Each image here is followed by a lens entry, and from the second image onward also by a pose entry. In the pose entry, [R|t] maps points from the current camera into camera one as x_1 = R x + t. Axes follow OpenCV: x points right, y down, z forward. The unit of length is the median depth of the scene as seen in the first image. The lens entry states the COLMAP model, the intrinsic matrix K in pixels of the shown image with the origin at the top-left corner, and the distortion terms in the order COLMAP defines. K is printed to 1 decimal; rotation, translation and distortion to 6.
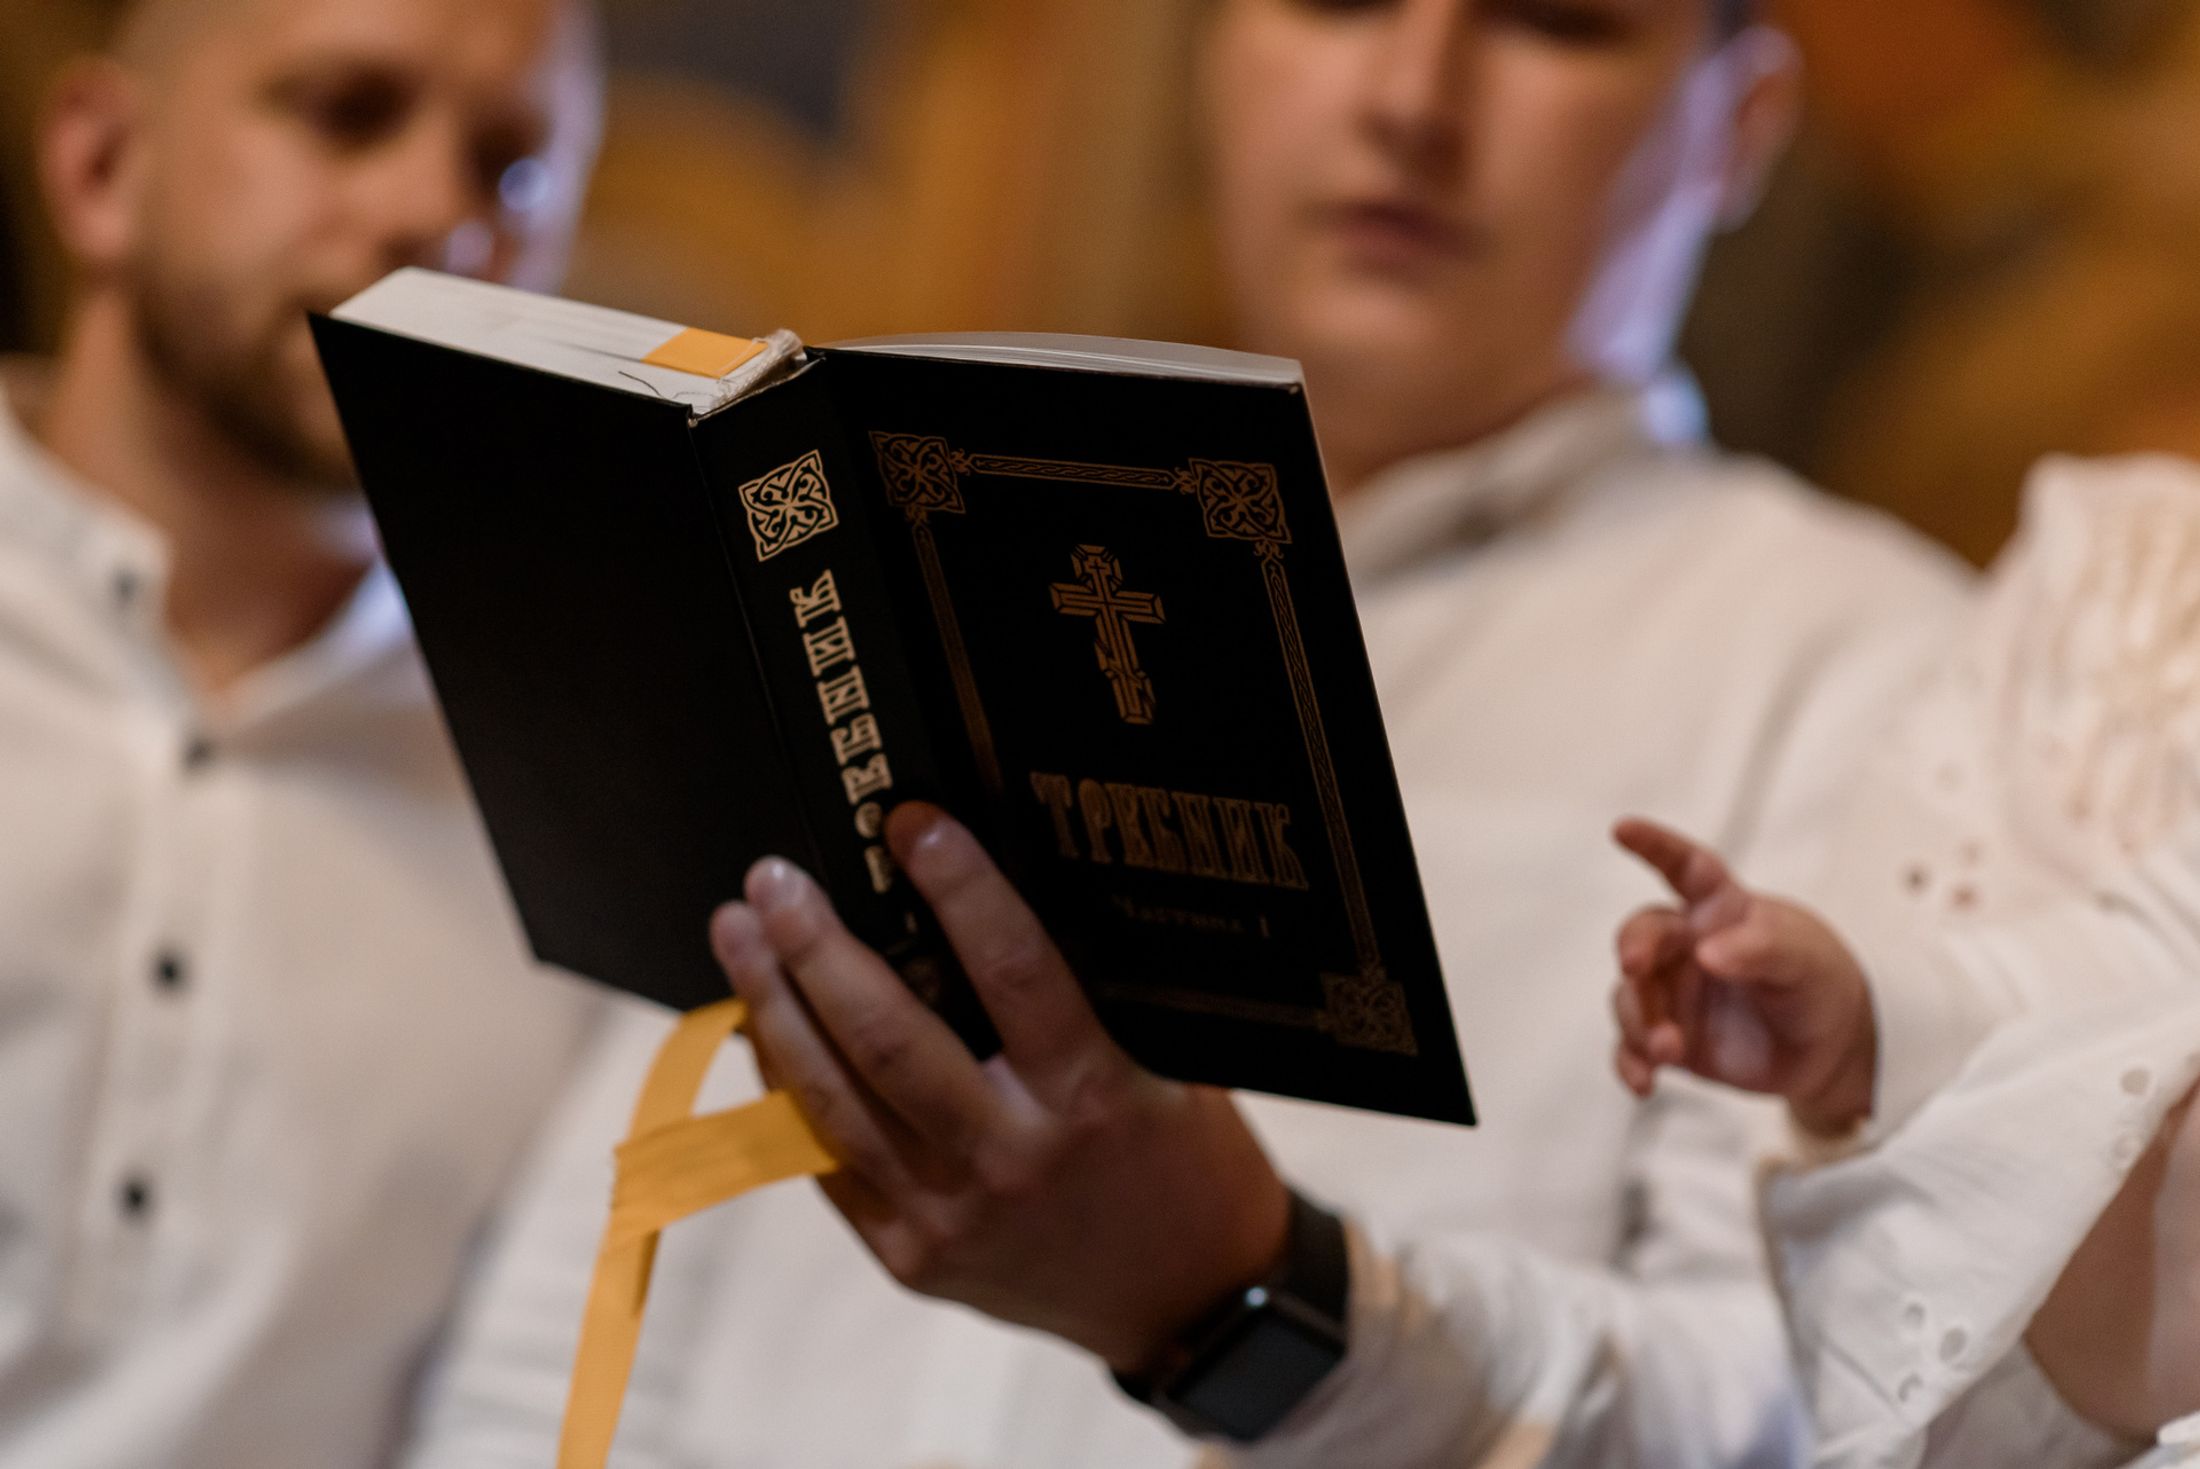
lens RADIAL K [[5733.5, 0, 1100.0], [0, 5733.5, 734.5], [0, 0, 1]] dist [-0.050622, 1.248993]
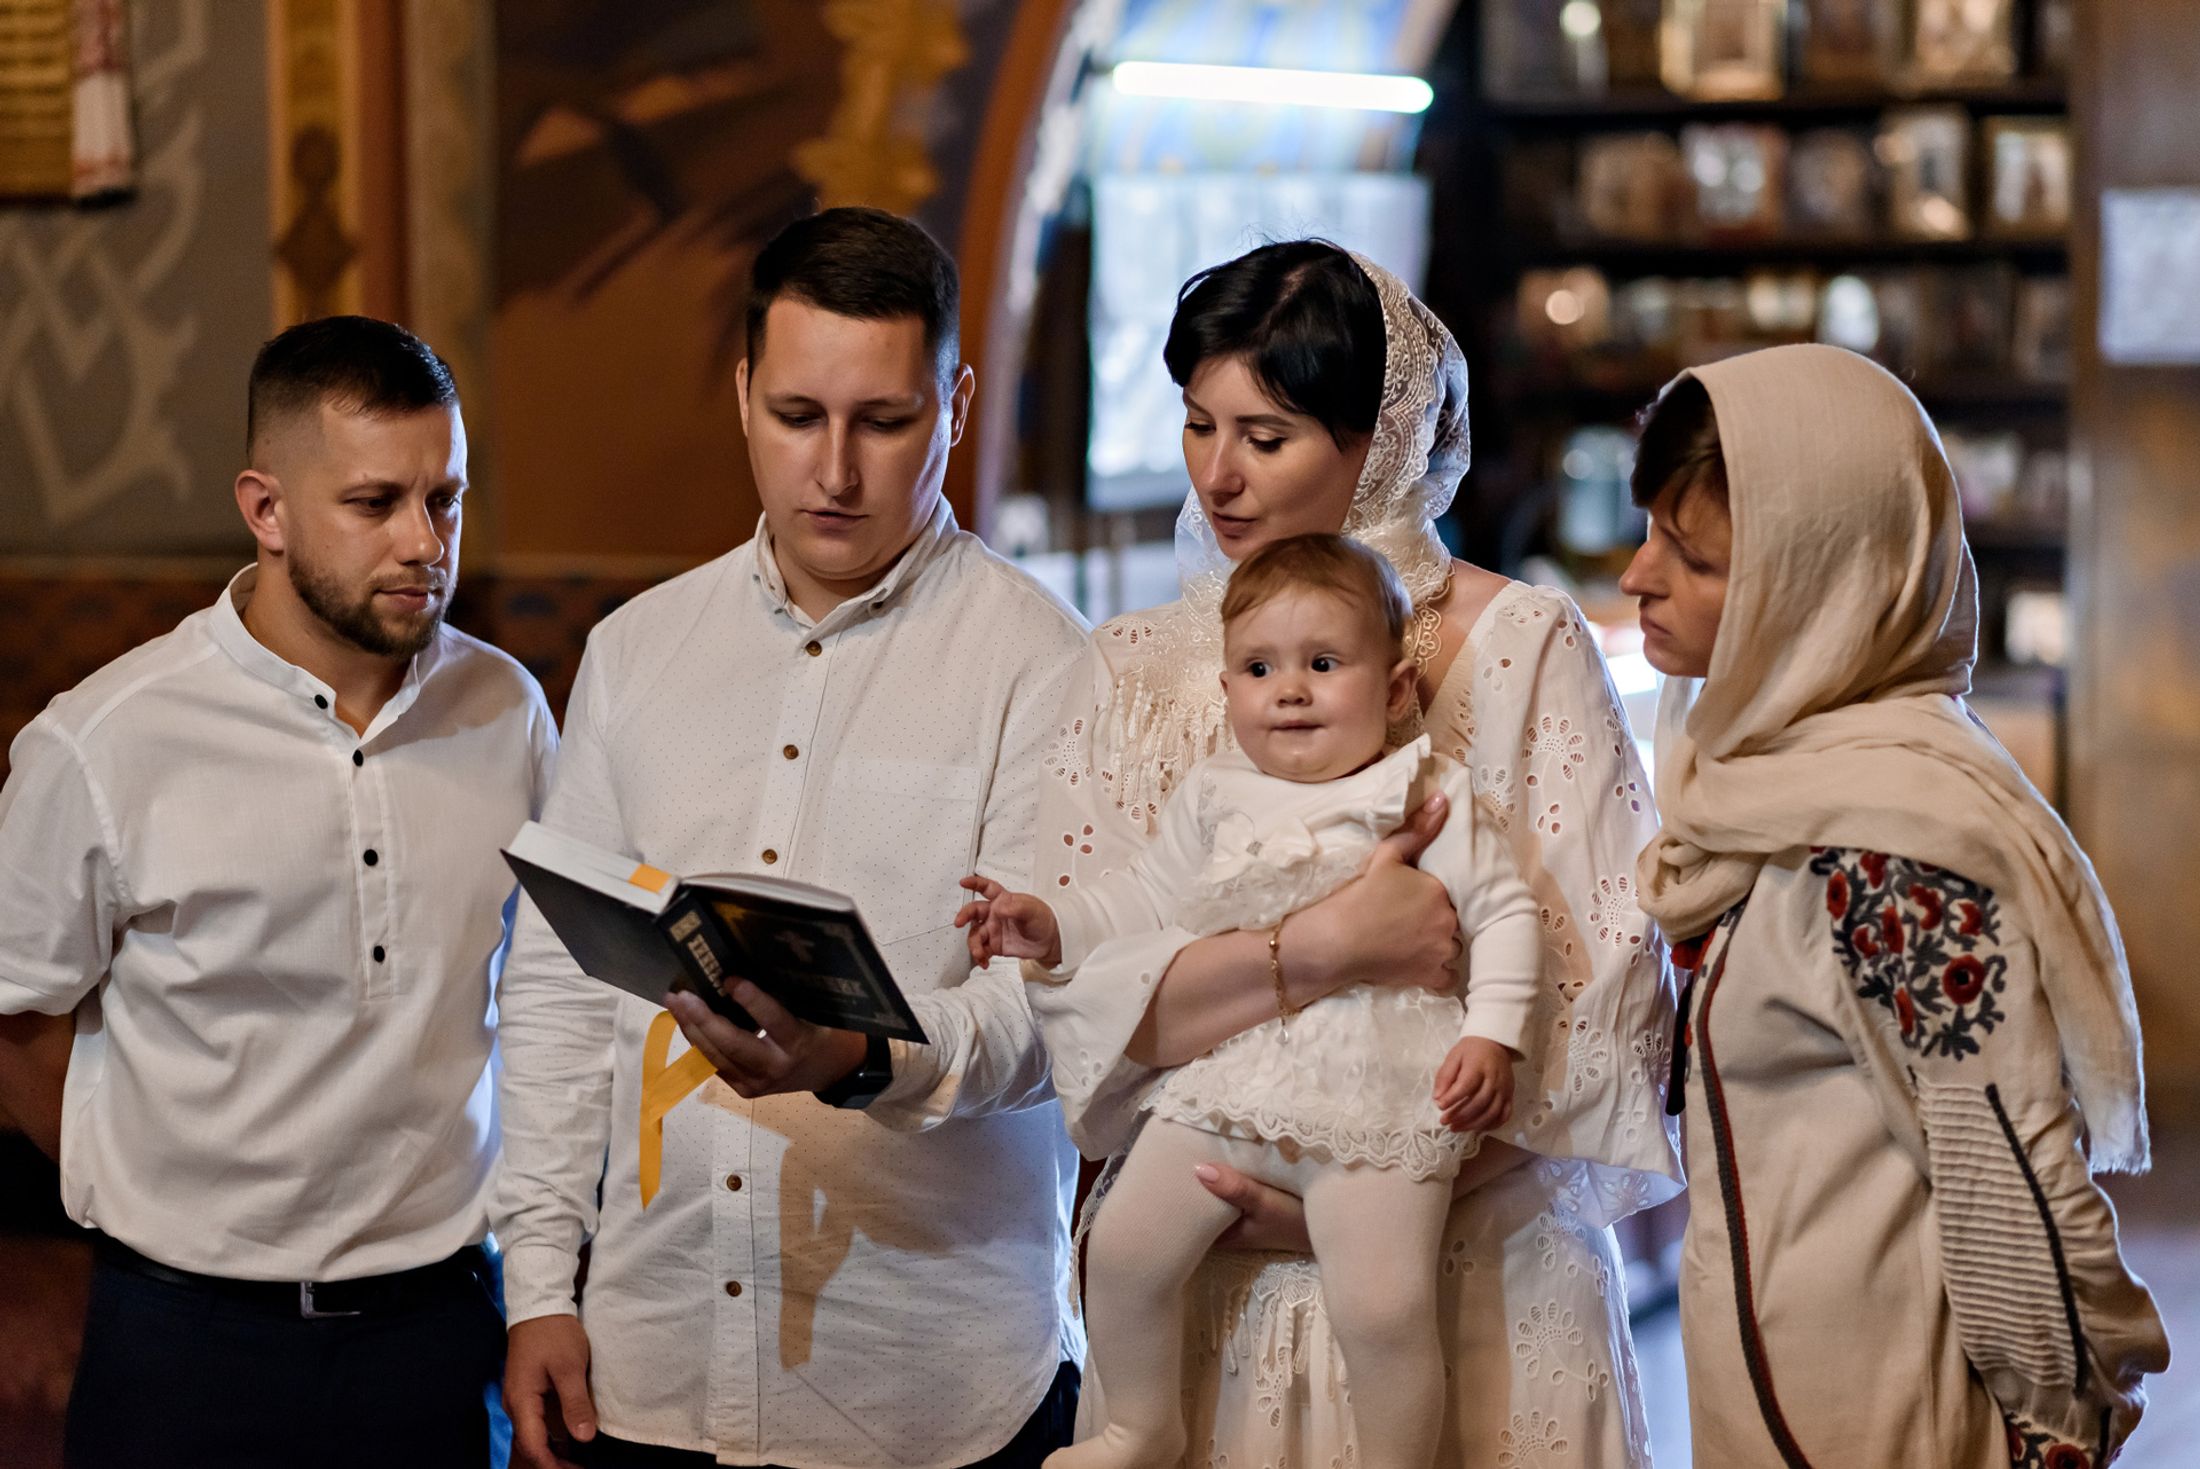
lens RADIAL K [[5324.2, 0, 1100.0], [0, 5324.2, 734.5], [0, 0, 1]] dist [0.100409, 0.162595]
pose [[0.982819, -0.164105, 0.084476, -0.056233], [0.126138, 0.931317, 0.341669, -1.006136], [-0.134743, -0.325143, 0.936016, -1.548332]]
